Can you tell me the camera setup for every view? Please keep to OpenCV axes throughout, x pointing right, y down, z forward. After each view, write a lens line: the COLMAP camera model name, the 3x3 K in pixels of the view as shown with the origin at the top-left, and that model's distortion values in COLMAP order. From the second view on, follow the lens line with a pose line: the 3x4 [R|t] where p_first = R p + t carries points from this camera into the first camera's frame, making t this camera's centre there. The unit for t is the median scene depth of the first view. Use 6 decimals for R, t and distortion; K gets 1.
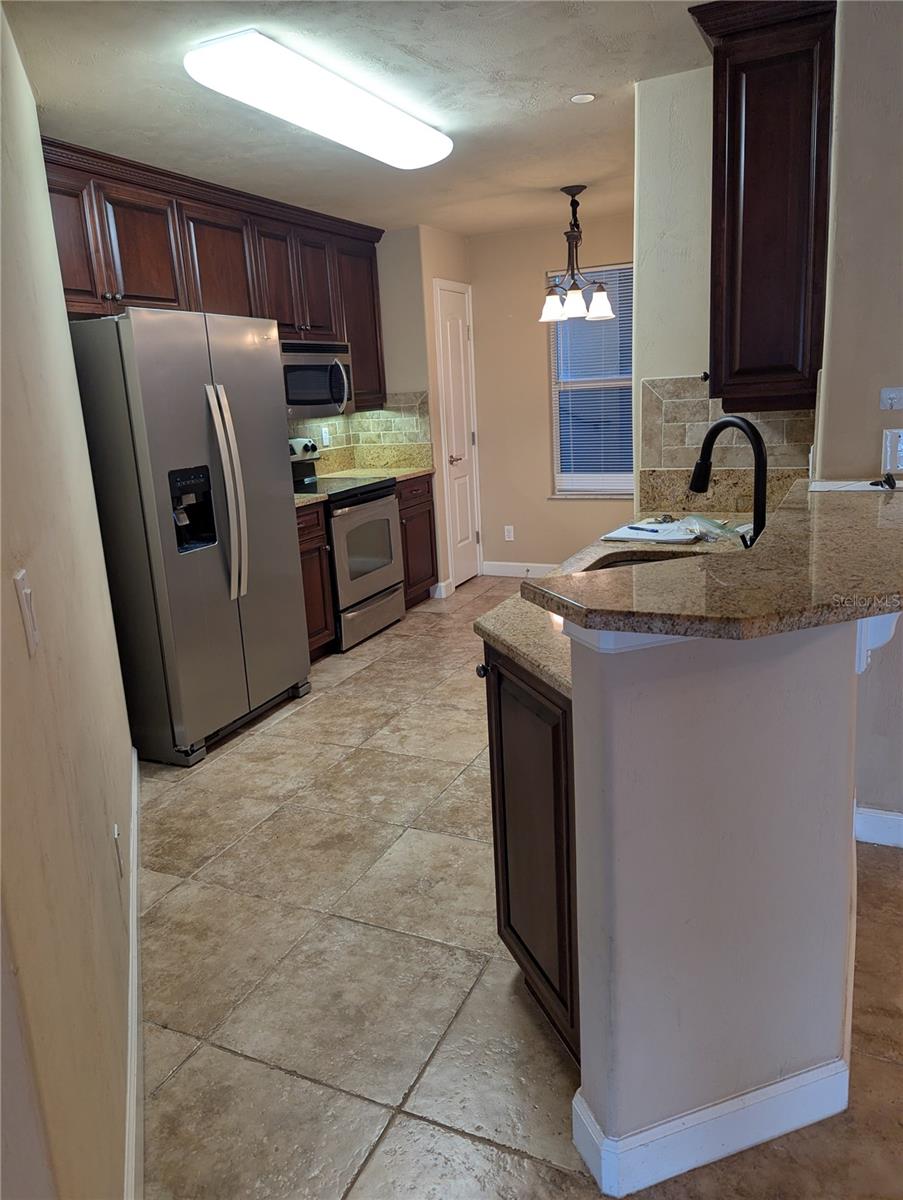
lens RADIAL K [[846.5, 0, 451.5], [0, 846.5, 600.0], [0, 0, 1]] dist [0.059166, -0.050170]
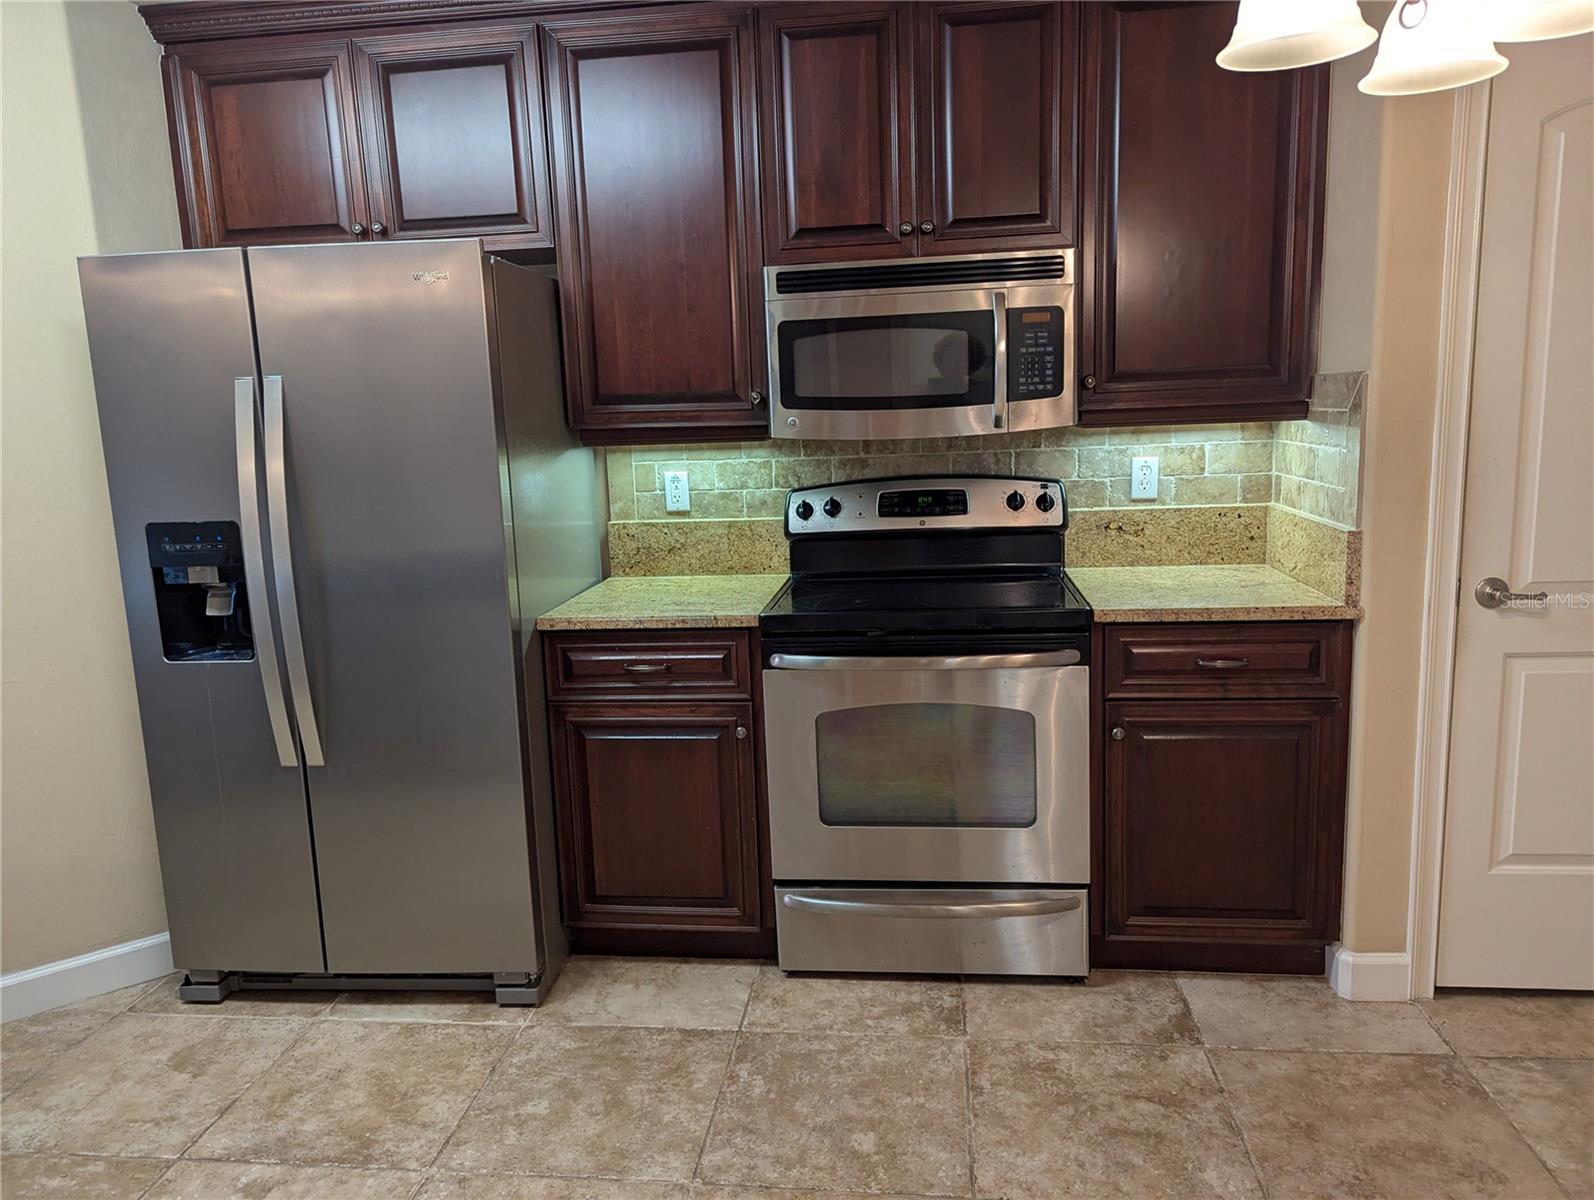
lens RADIAL K [[1124.4, 0, 789.5], [0, 1124.4, 589.9], [0, 0, 1]] dist [0.059166, -0.050170]
pose [[0.294583, 0.193176, -0.935897, 0.414273], [-0.209077, 0.968657, 0.134129, -0.227234], [0.932474, 0.156162, 0.325738, 0.860315]]
